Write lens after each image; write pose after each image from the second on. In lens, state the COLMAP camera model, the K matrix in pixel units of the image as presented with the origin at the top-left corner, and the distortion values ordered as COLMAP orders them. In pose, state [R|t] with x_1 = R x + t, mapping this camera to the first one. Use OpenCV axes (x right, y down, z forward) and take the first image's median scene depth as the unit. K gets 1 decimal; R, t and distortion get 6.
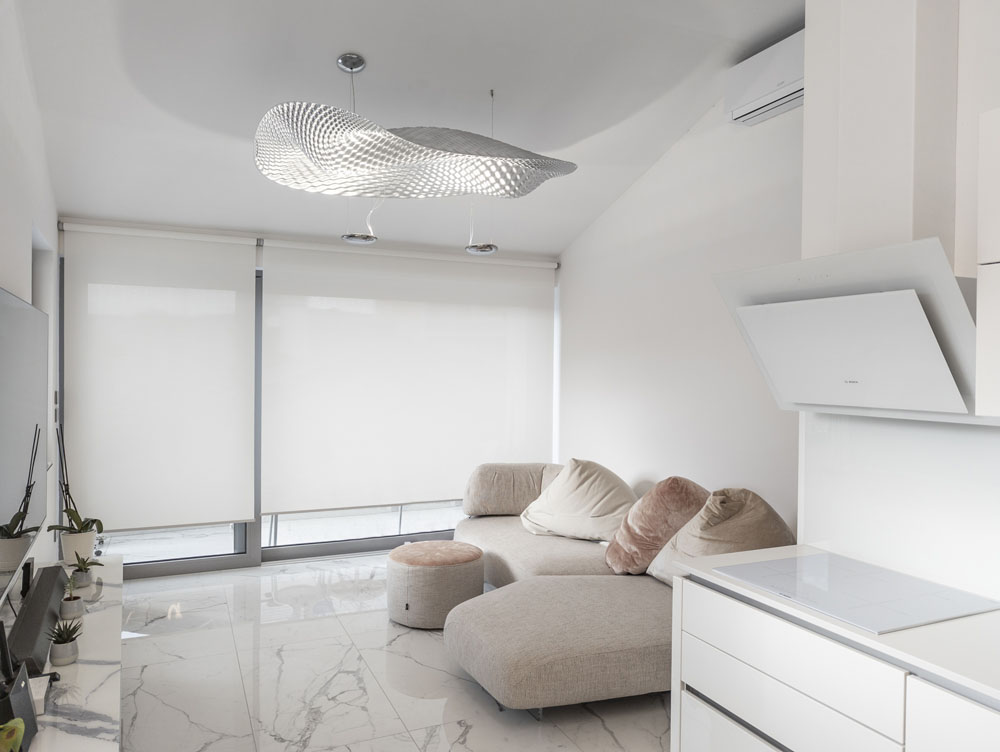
lens RADIAL K [[696.9, 0, 503.6], [0, 696.9, 370.2], [0, 0, 1]] dist [0.003757, 0.003399]
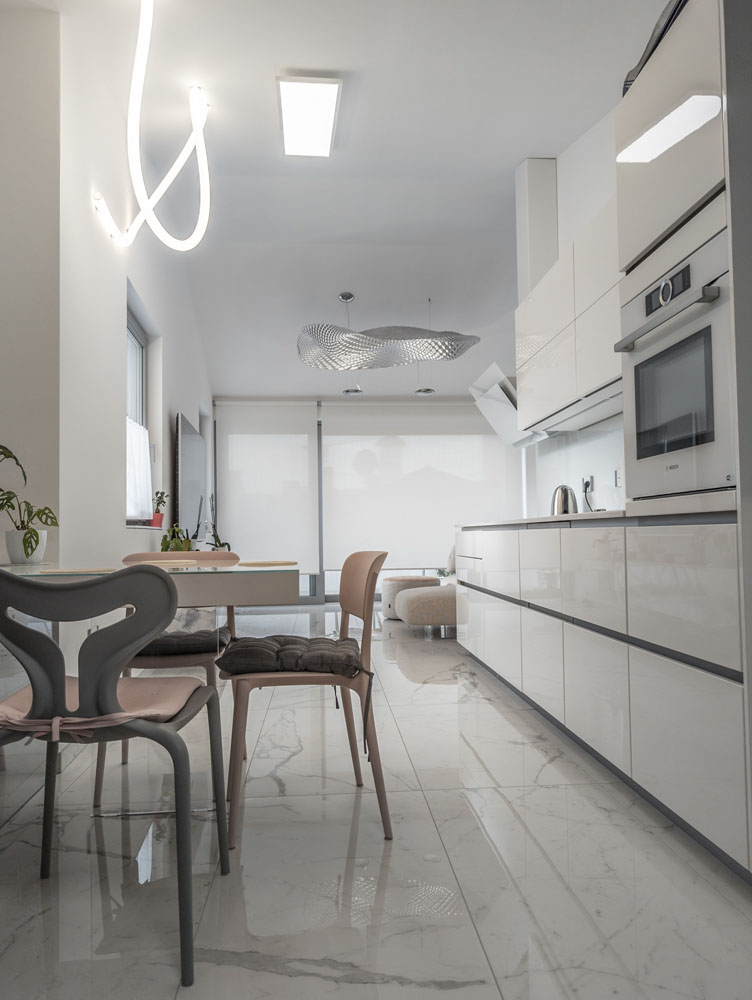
lens RADIAL K [[691.6, 0, 376.0], [0, 691.6, 500.0], [0, 0, 1]] dist [0.038840, 0.000881]
pose [[0.936885, -0.041033, -0.347222, 0.407674], [0.021797, 0.998013, -0.059126, 0.175106], [0.348958, 0.047825, 0.935917, -0.571492]]
